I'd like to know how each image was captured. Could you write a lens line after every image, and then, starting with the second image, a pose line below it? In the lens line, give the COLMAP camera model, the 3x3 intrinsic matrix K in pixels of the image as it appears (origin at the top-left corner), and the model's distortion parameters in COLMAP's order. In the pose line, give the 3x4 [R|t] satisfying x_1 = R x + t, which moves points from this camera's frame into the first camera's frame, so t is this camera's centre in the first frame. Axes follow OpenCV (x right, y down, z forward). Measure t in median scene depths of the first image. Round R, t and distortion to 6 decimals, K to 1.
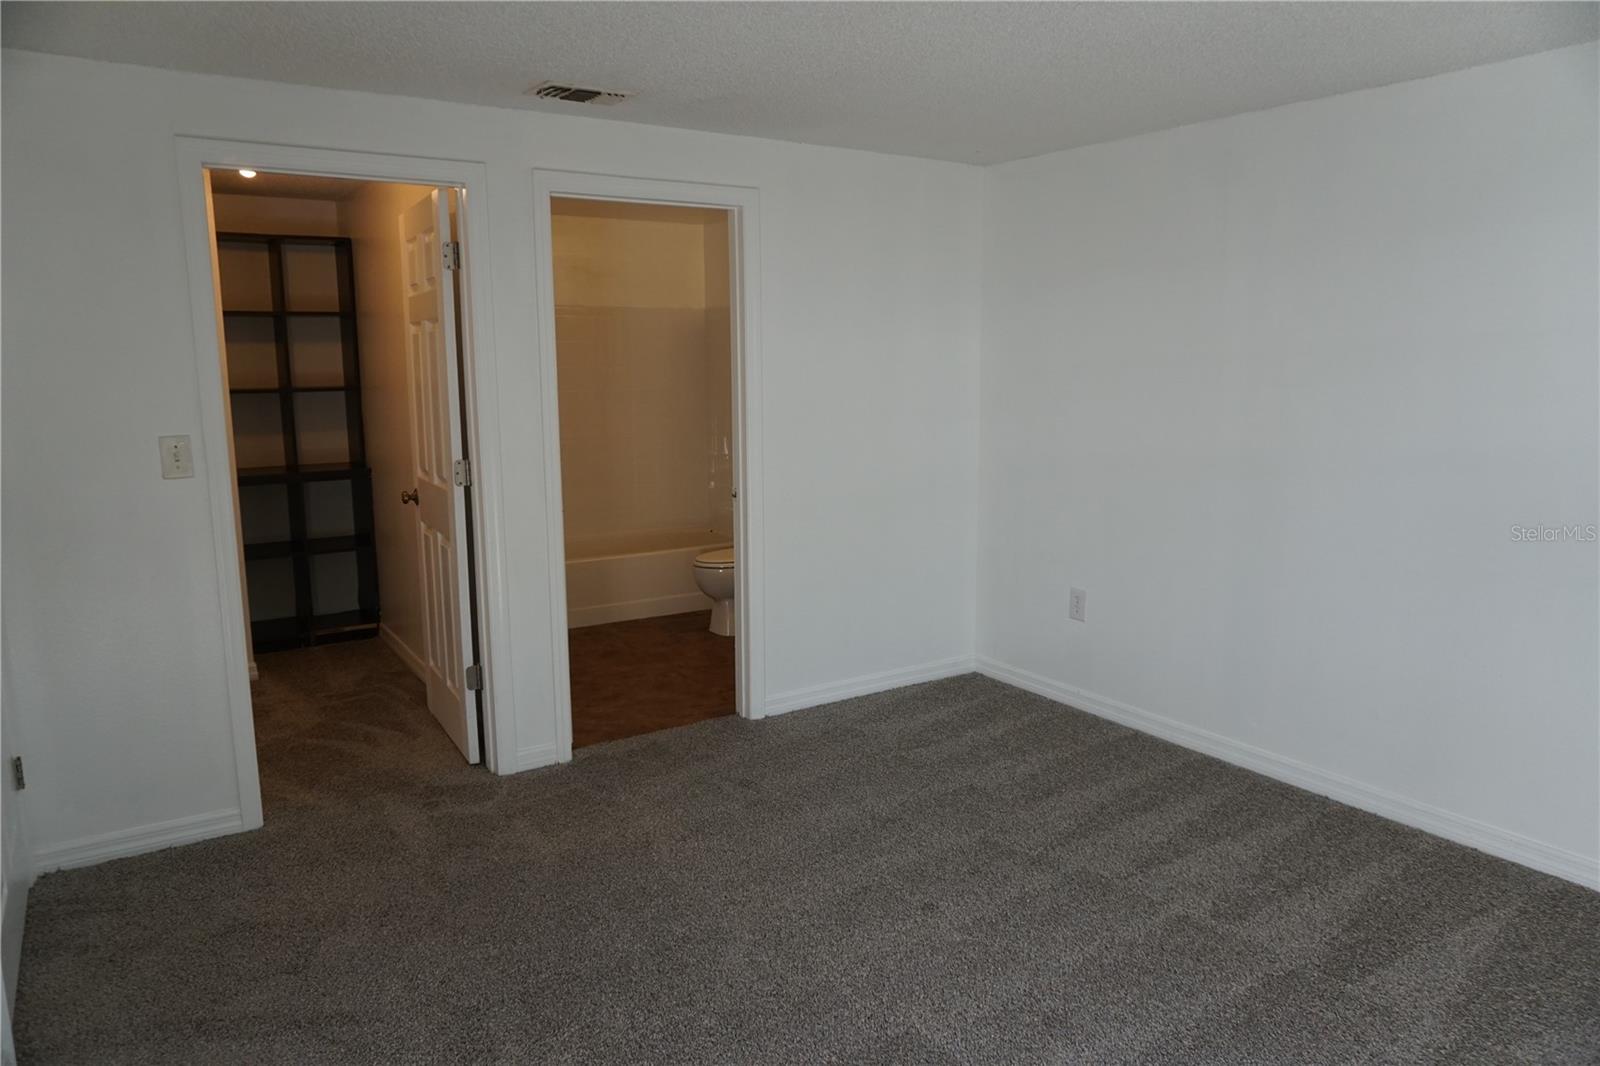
lens RADIAL K [[1073.7, 0, 802.7], [0, 1073.7, 535.6], [0, 0, 1]] dist [-0.044916, 0.031295]
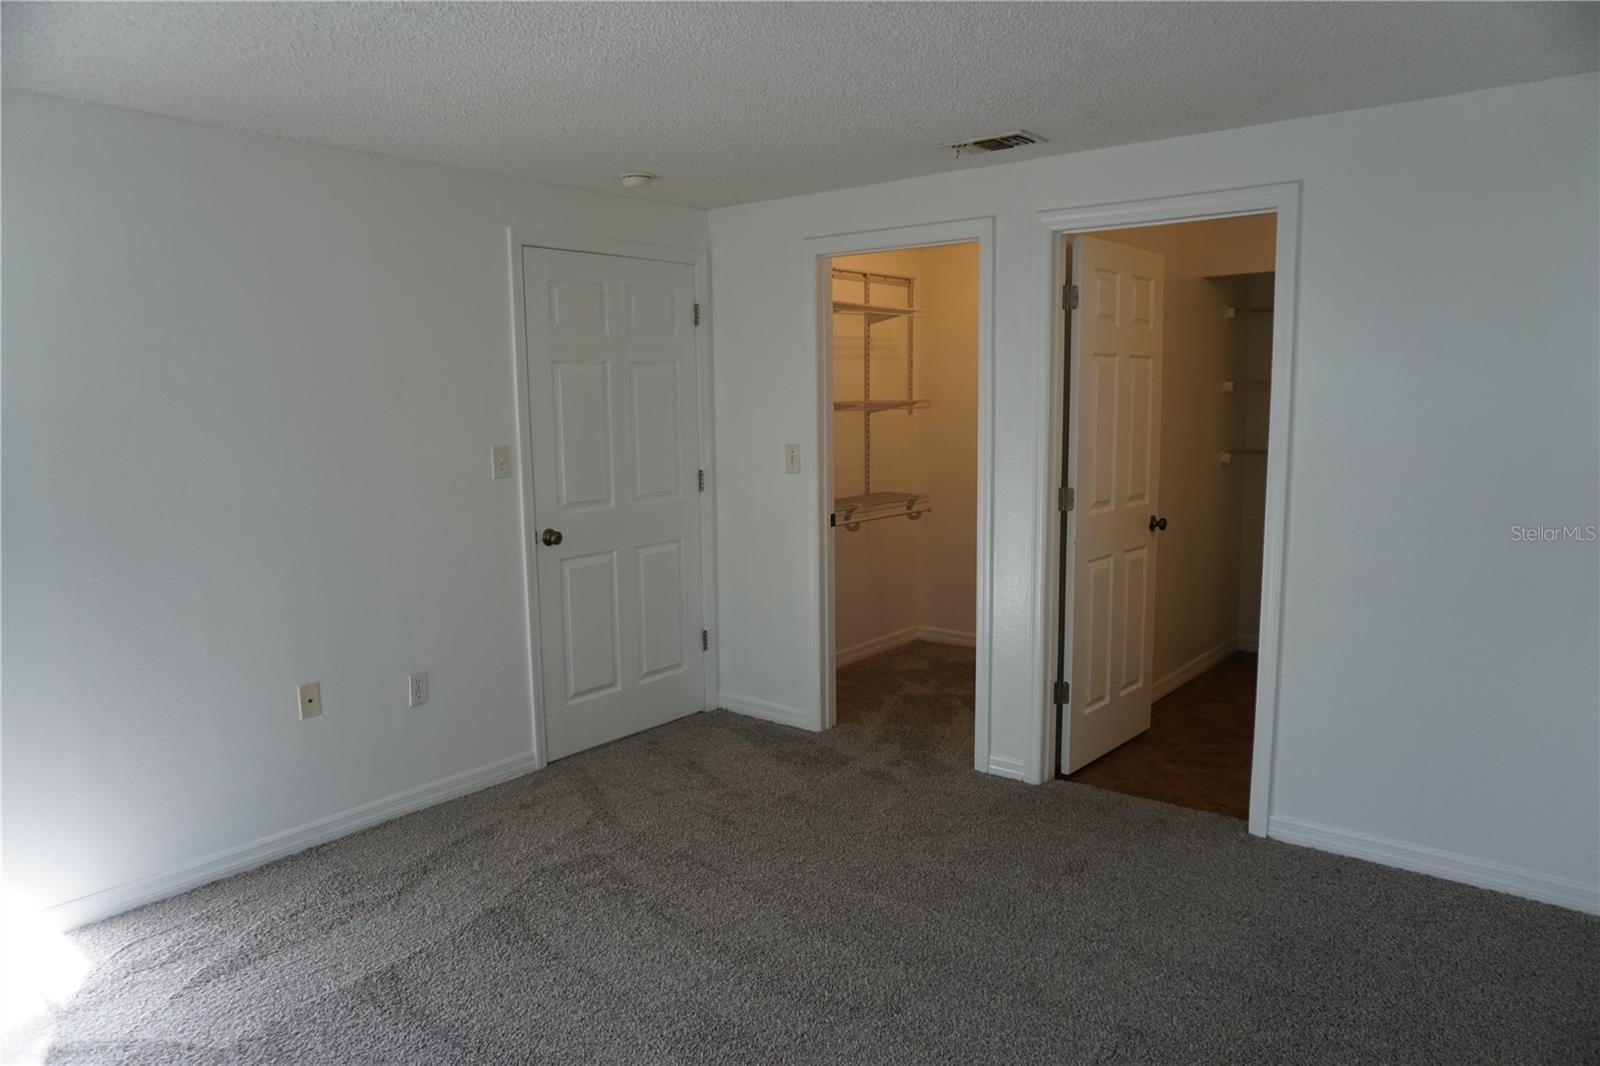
lens RADIAL K [[1073.7, 0, 802.7], [0, 1073.7, 535.6], [0, 0, 1]] dist [-0.044916, 0.031295]
pose [[0.309532, 0.129979, -0.941963, 0.656827], [-0.152851, 0.984533, 0.085626, -0.078521], [0.938523, 0.117476, 0.324612, 0.437292]]
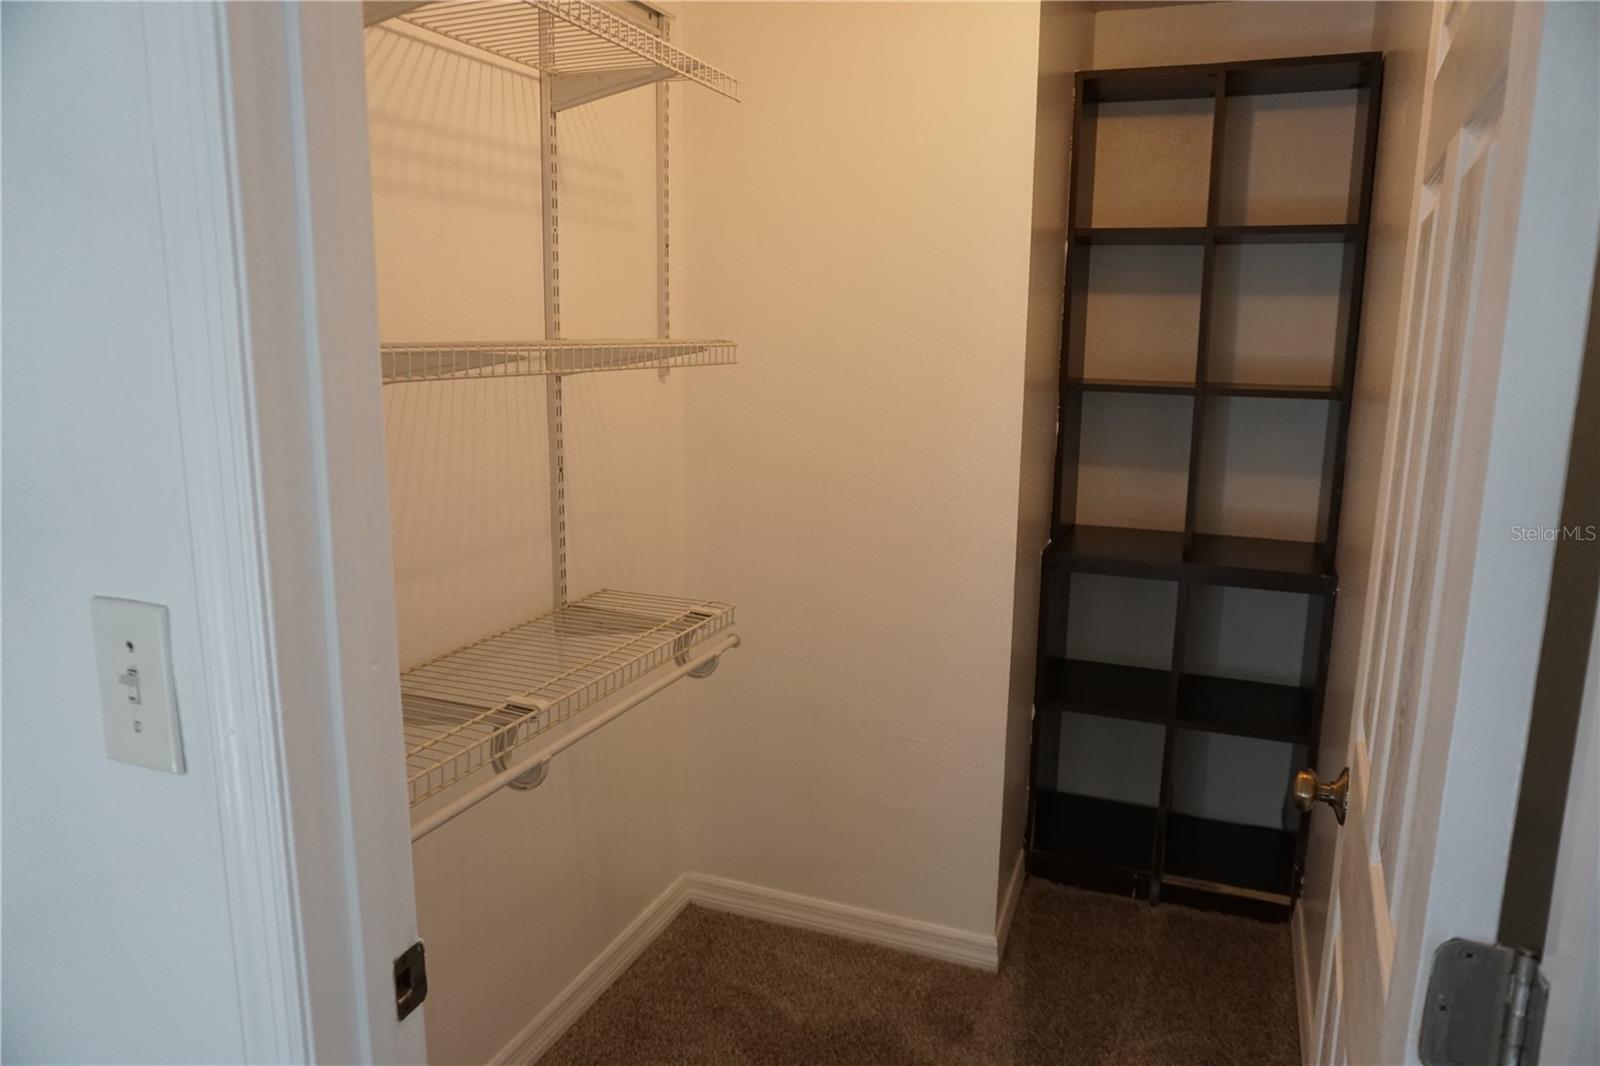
lens RADIAL K [[1073.7, 0, 802.7], [0, 1073.7, 535.6], [0, 0, 1]] dist [-0.044916, 0.031295]
pose [[0.573161, 0.162678, -0.803133, -0.253195], [-0.152374, 0.984161, 0.090603, -0.122460], [0.805151, 0.070447, 0.588871, 0.786081]]
